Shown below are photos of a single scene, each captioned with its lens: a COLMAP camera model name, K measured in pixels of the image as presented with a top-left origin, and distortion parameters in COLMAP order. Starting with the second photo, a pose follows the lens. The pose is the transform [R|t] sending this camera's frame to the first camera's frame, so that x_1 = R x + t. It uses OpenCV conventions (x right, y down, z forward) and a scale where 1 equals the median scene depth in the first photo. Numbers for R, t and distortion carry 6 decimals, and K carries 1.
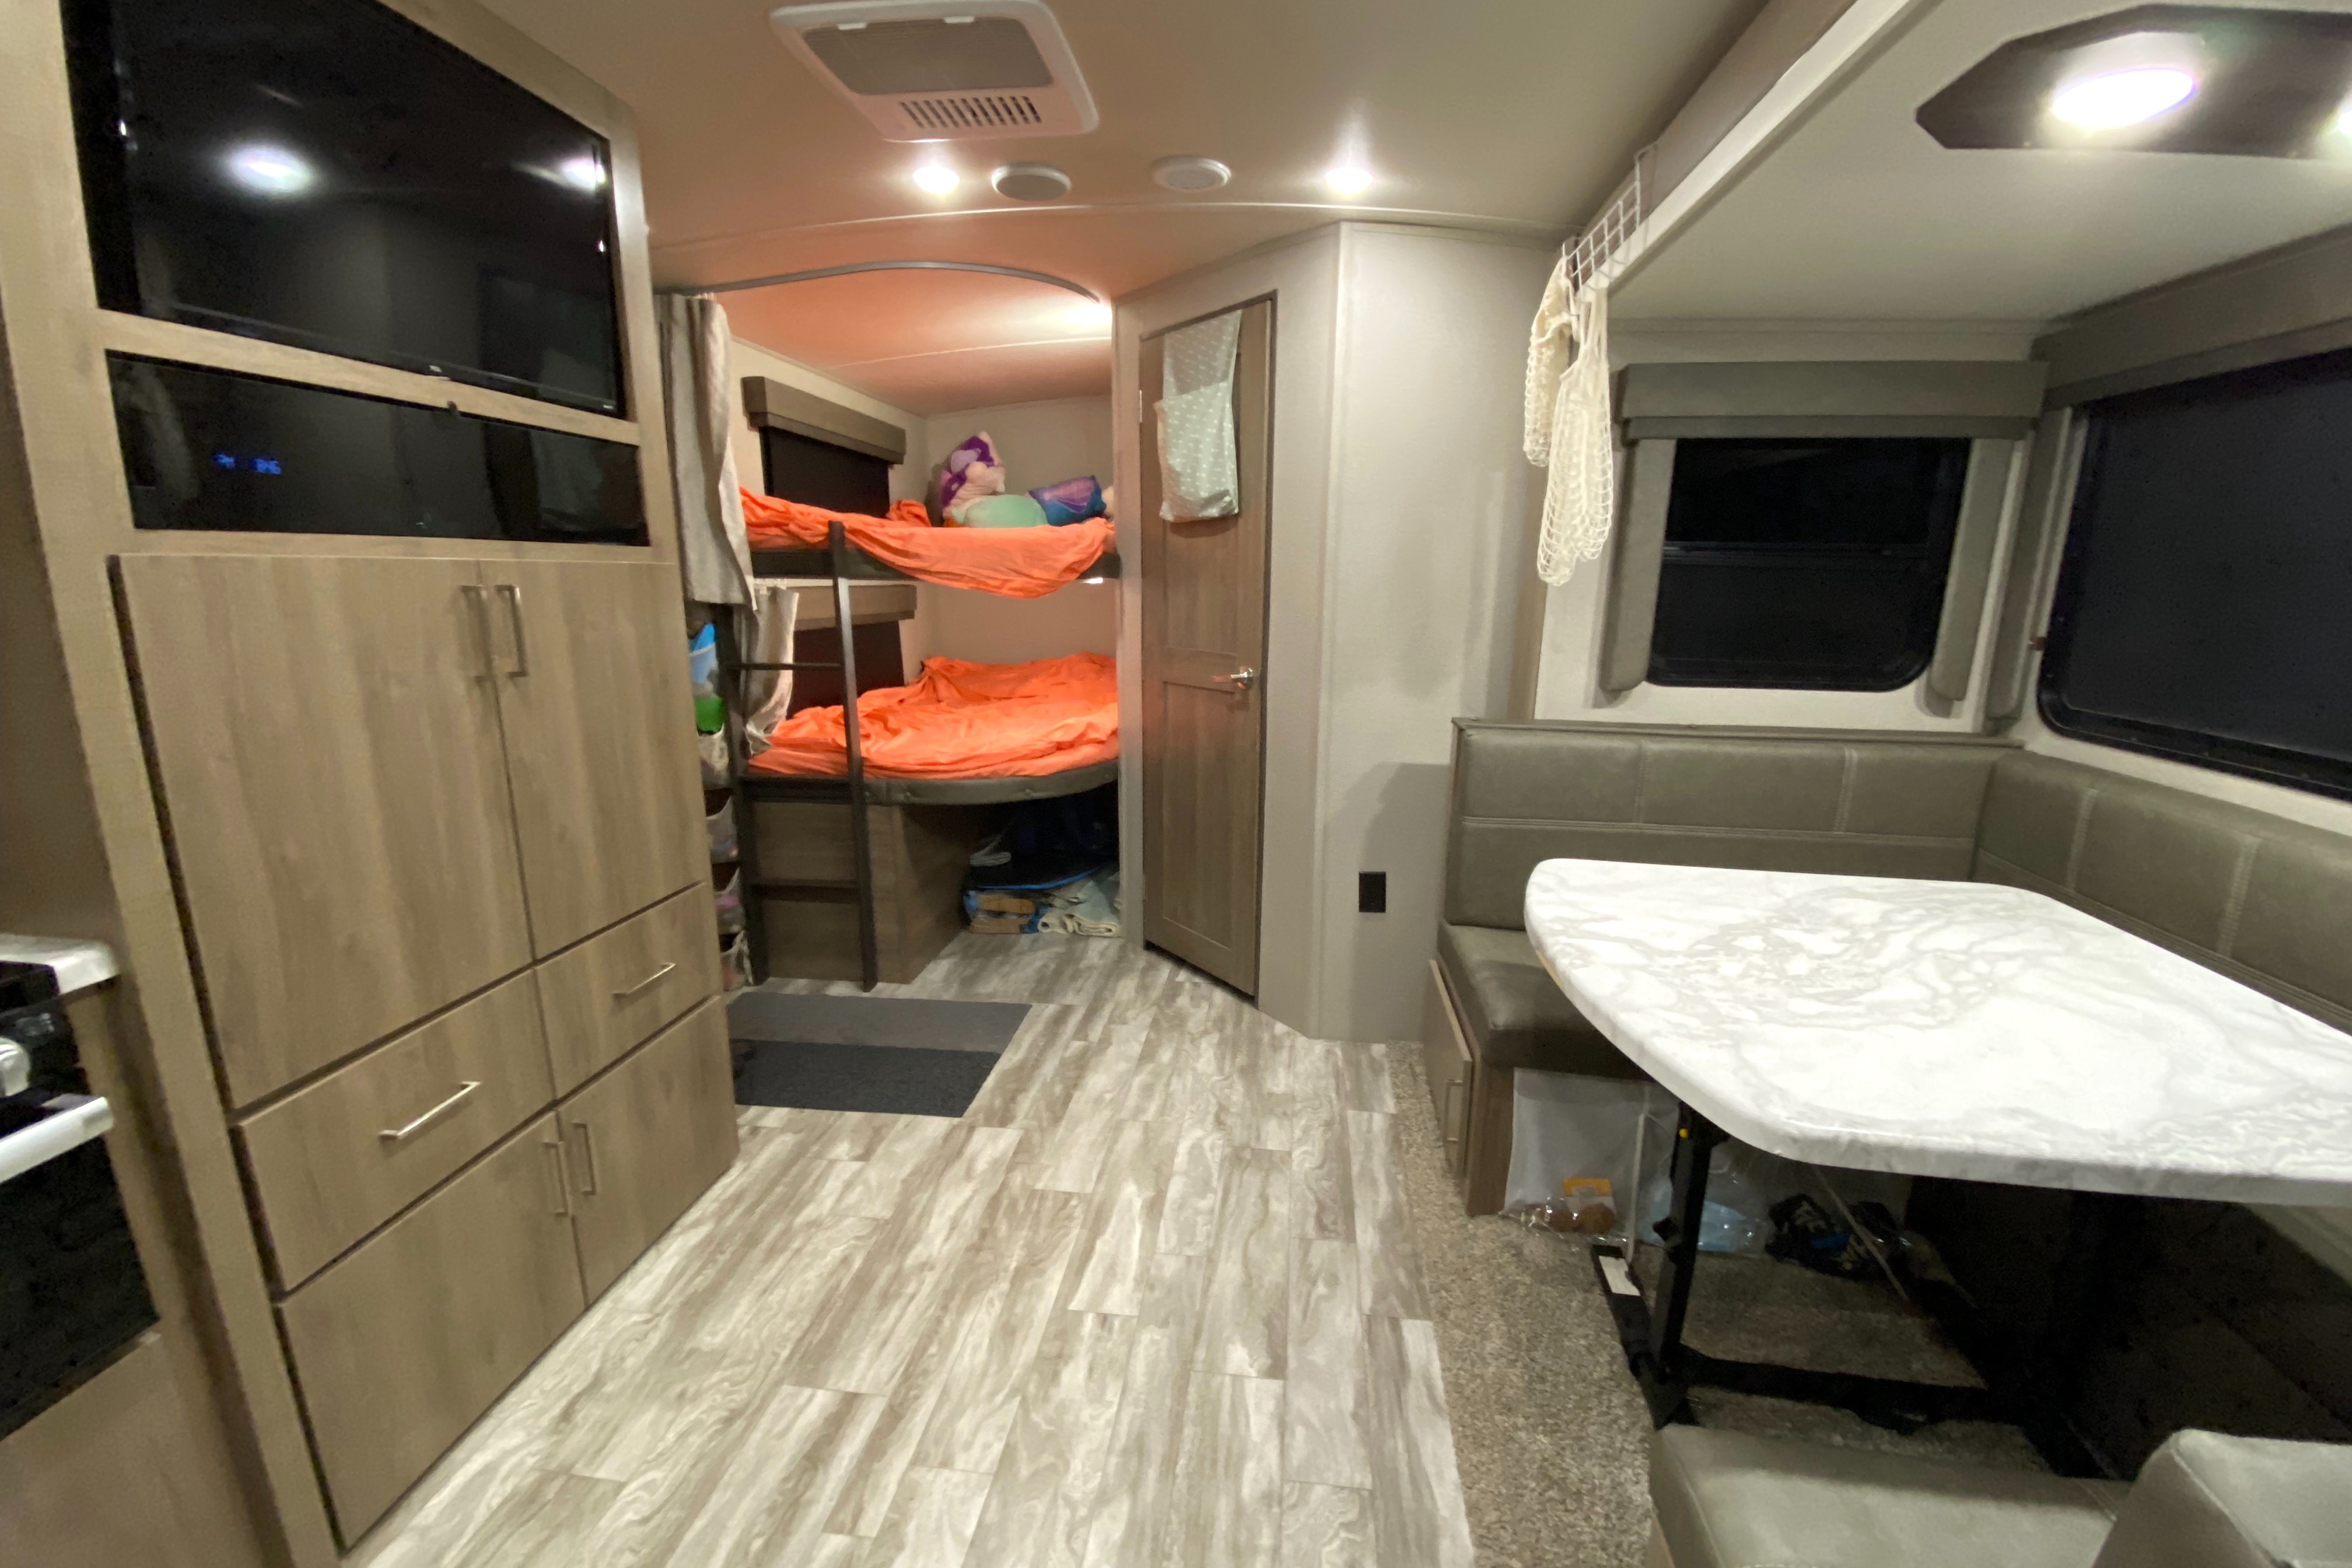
lens RADIAL K [[949.5, 0, 1185.6], [0, 949.5, 785.5], [0, 0, 1]] dist [0.013642, -0.017195]
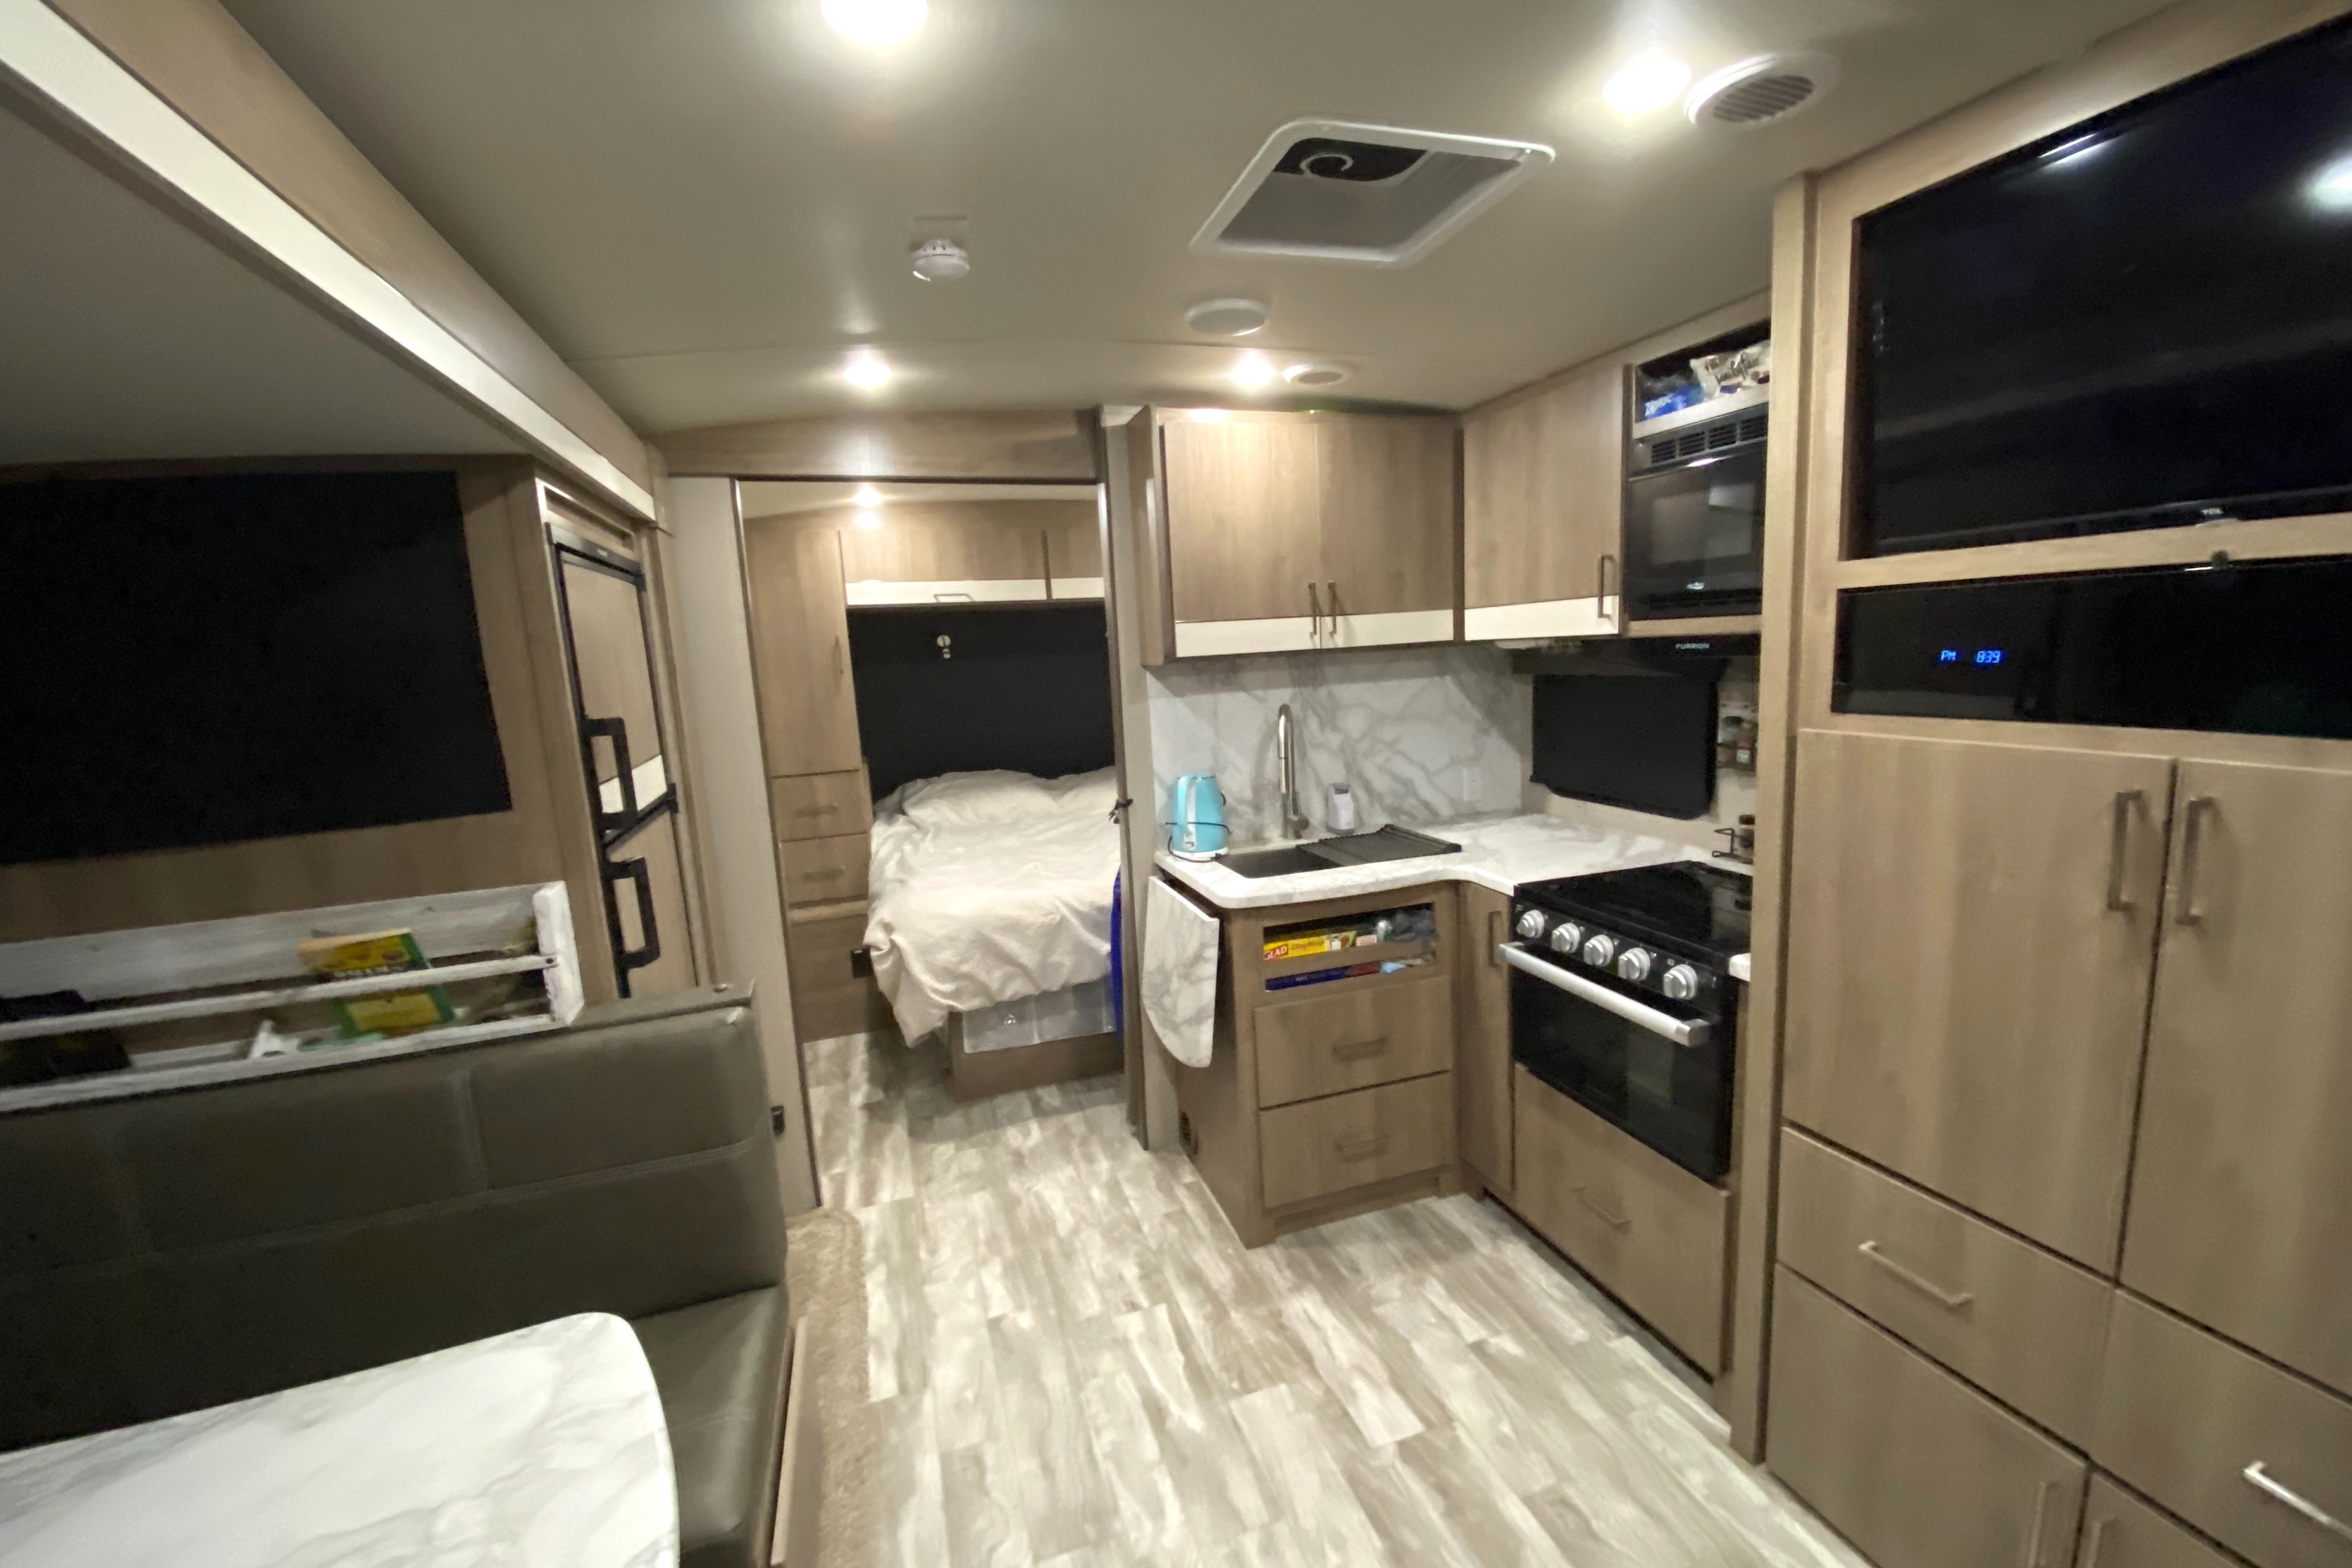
lens RADIAL K [[949.5, 0, 1187.1], [0, 949.5, 783.0], [0, 0, 1]] dist [0.013642, -0.017195]
pose [[-0.900024, 0.105408, -0.422901, 0.255615], [-0.043710, 0.943592, 0.328214, -0.428342], [0.433643, 0.313886, -0.844648, 1.512308]]
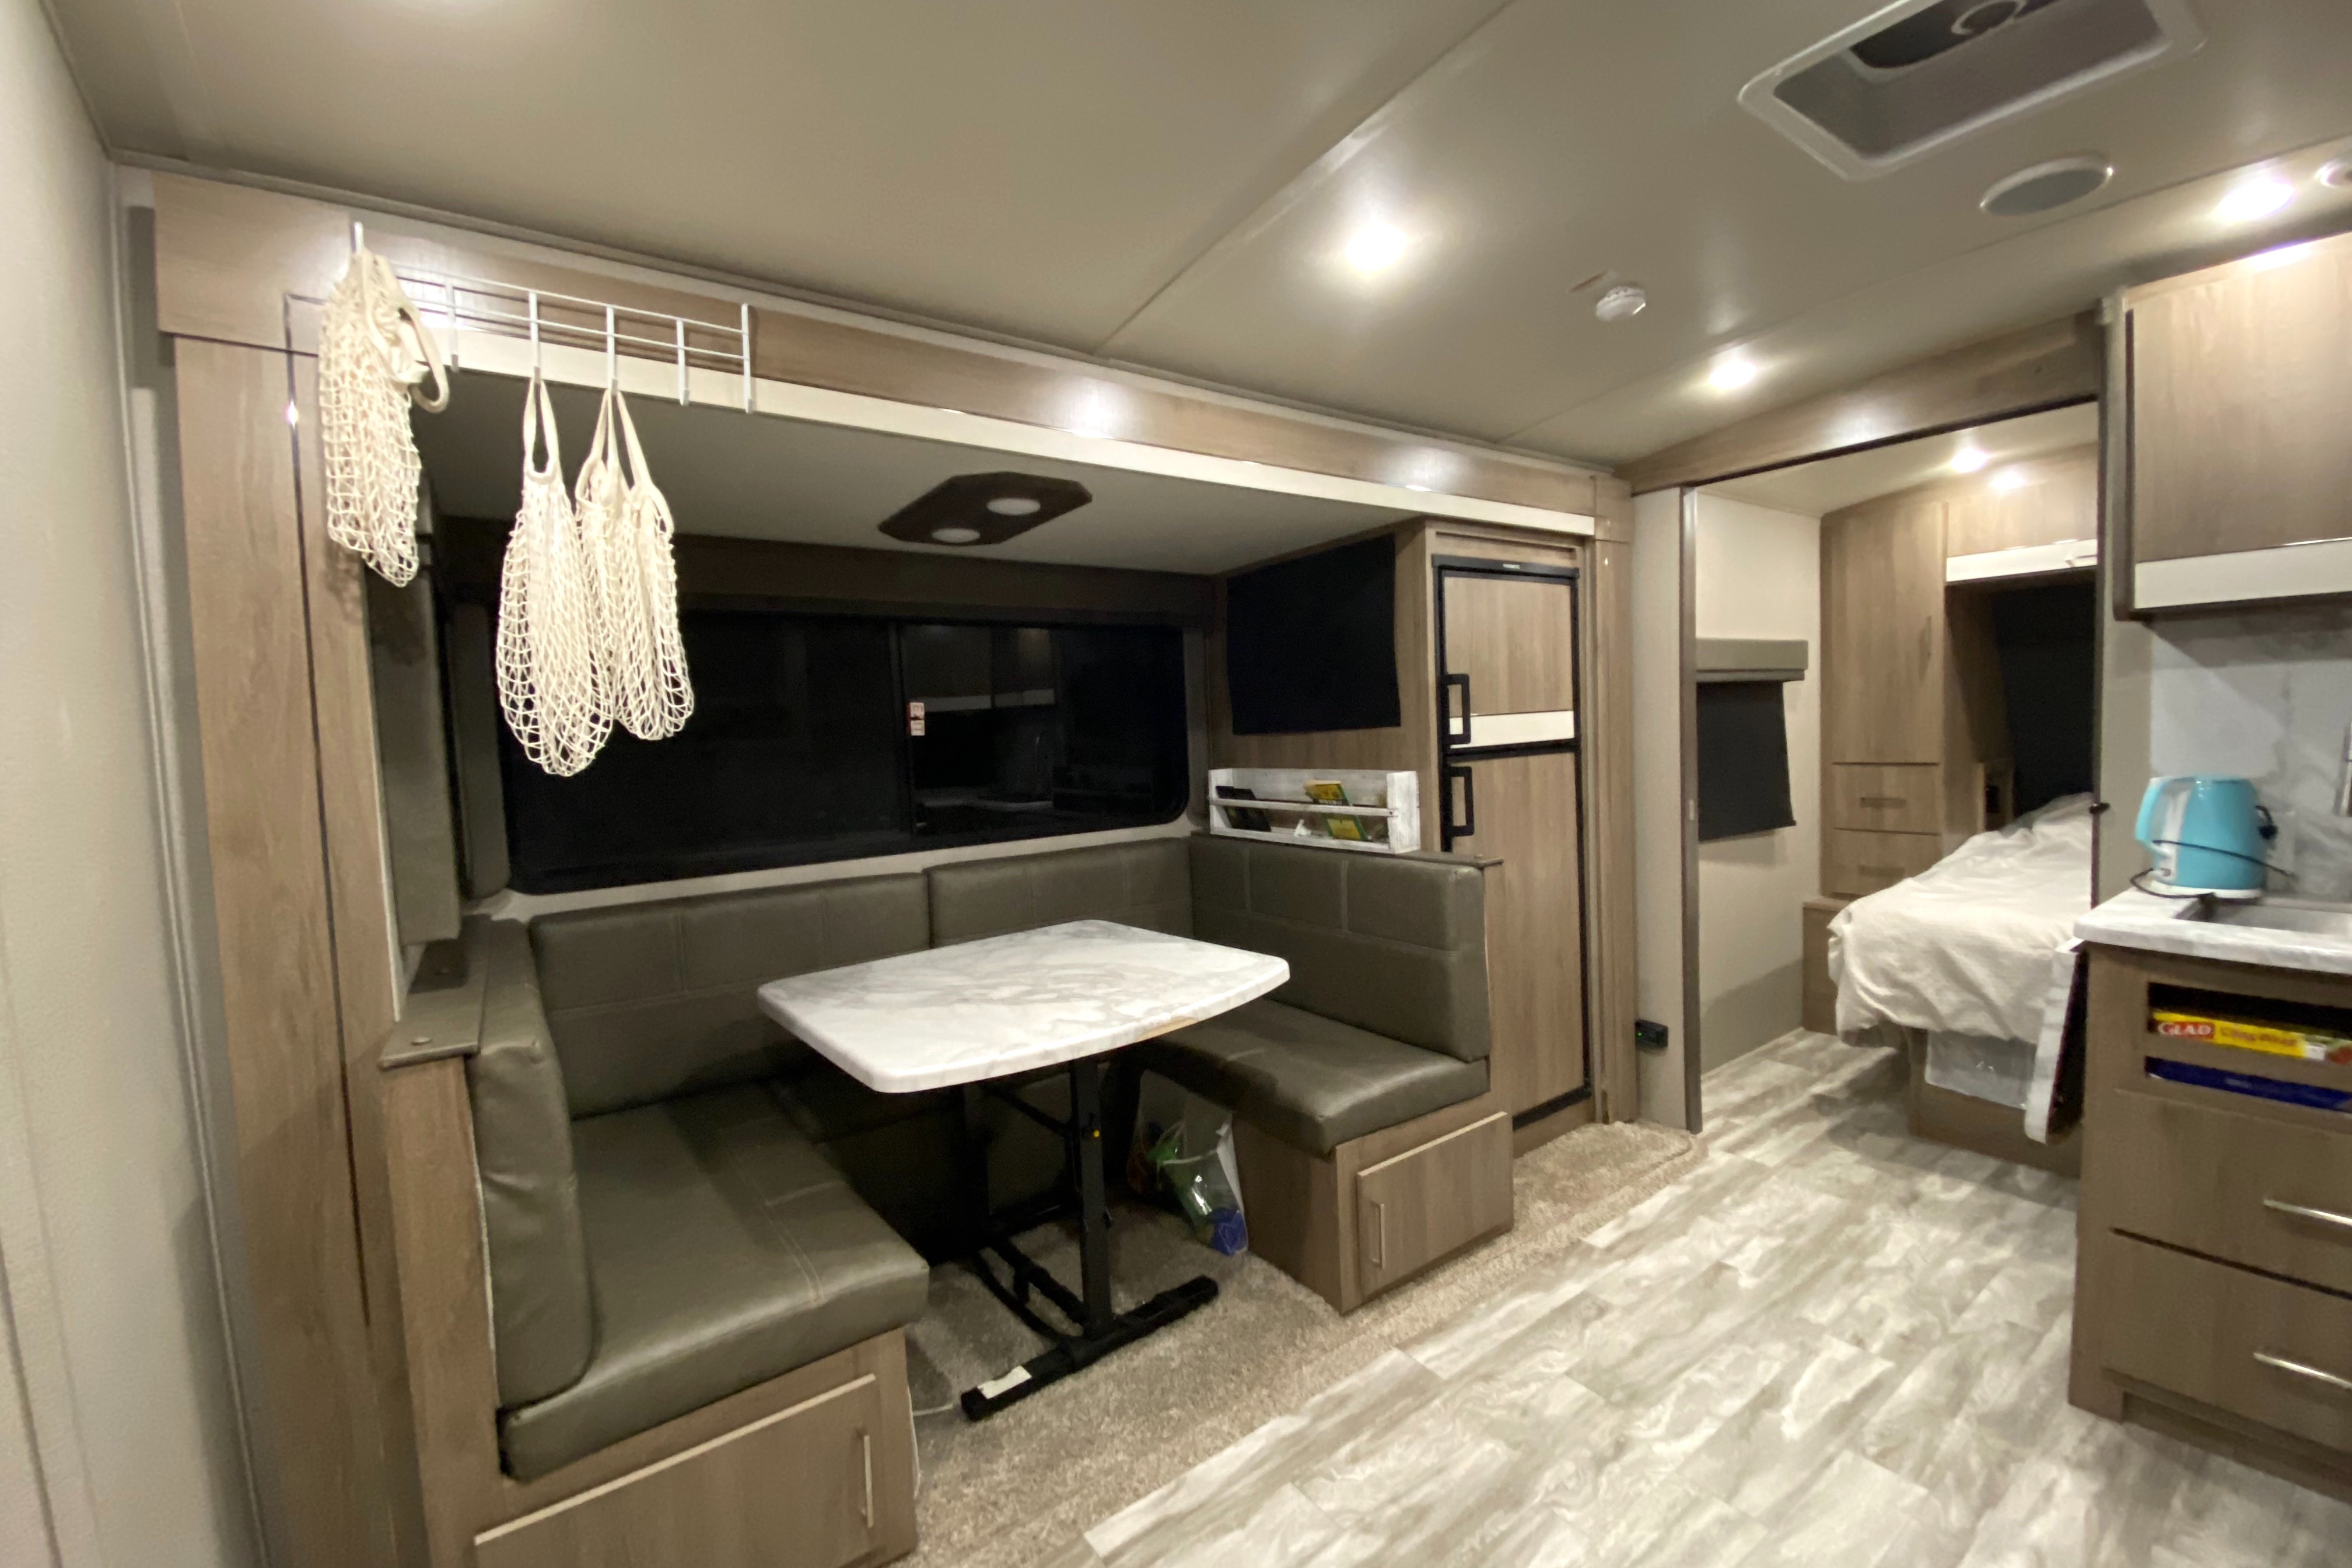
lens RADIAL K [[949.5, 0, 1179.5], [0, 949.5, 788.2], [0, 0, 1]] dist [0.013642, -0.017195]
pose [[-0.674627, -0.024687, 0.737746, -0.288185], [0.194534, 0.958163, 0.209953, -0.388755], [-0.712064, 0.285156, -0.641600, 1.698688]]
